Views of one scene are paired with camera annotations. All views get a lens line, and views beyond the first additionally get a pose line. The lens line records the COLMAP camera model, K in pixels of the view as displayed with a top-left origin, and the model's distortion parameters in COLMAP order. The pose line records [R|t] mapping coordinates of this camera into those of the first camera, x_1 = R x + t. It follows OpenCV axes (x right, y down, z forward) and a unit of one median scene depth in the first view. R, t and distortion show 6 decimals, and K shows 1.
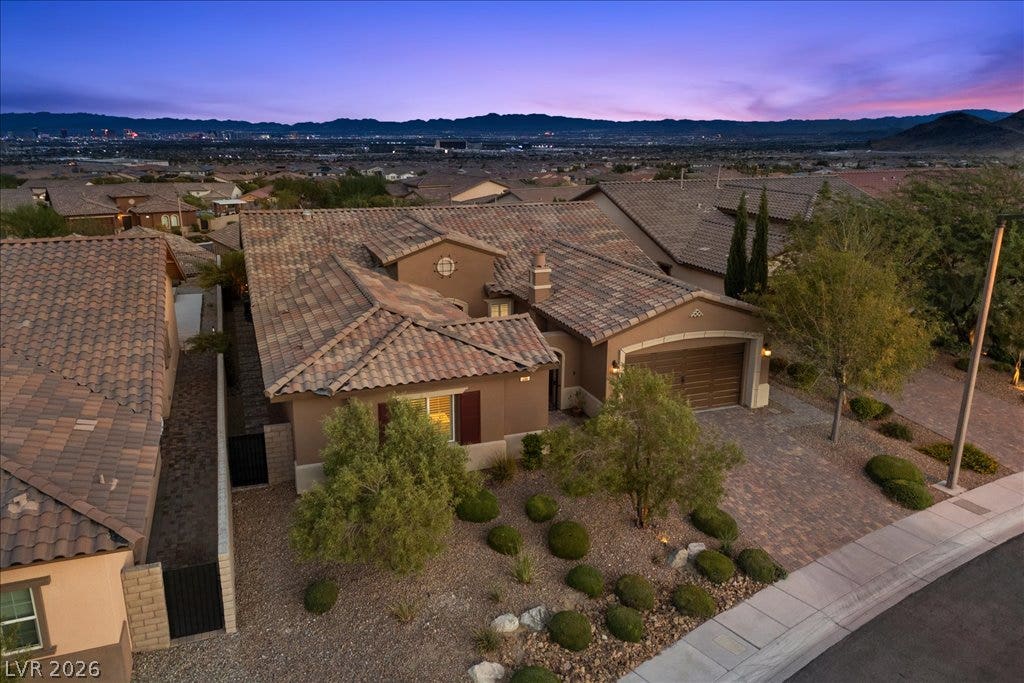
lens RADIAL K [[752.2, 0, 512.0], [0, 752.2, 341.5], [0, 0, 1]] dist [0.089424, -0.095434]
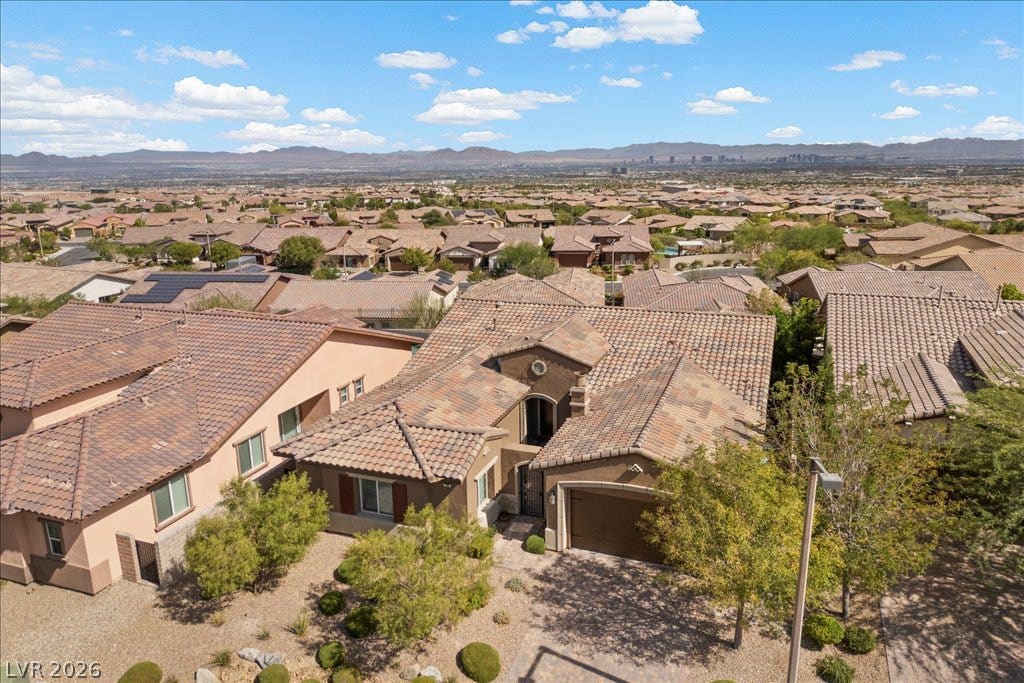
lens RADIAL K [[721.2, 0, 509.5], [0, 721.2, 328.6], [0, 0, 1]] dist [0.079225, -0.076958]
pose [[0.746677, 0.143512, -0.649522, 0.783500], [-0.166315, 0.985714, 0.026601, -0.238095], [0.644060, 0.088163, 0.759878, 0.141348]]
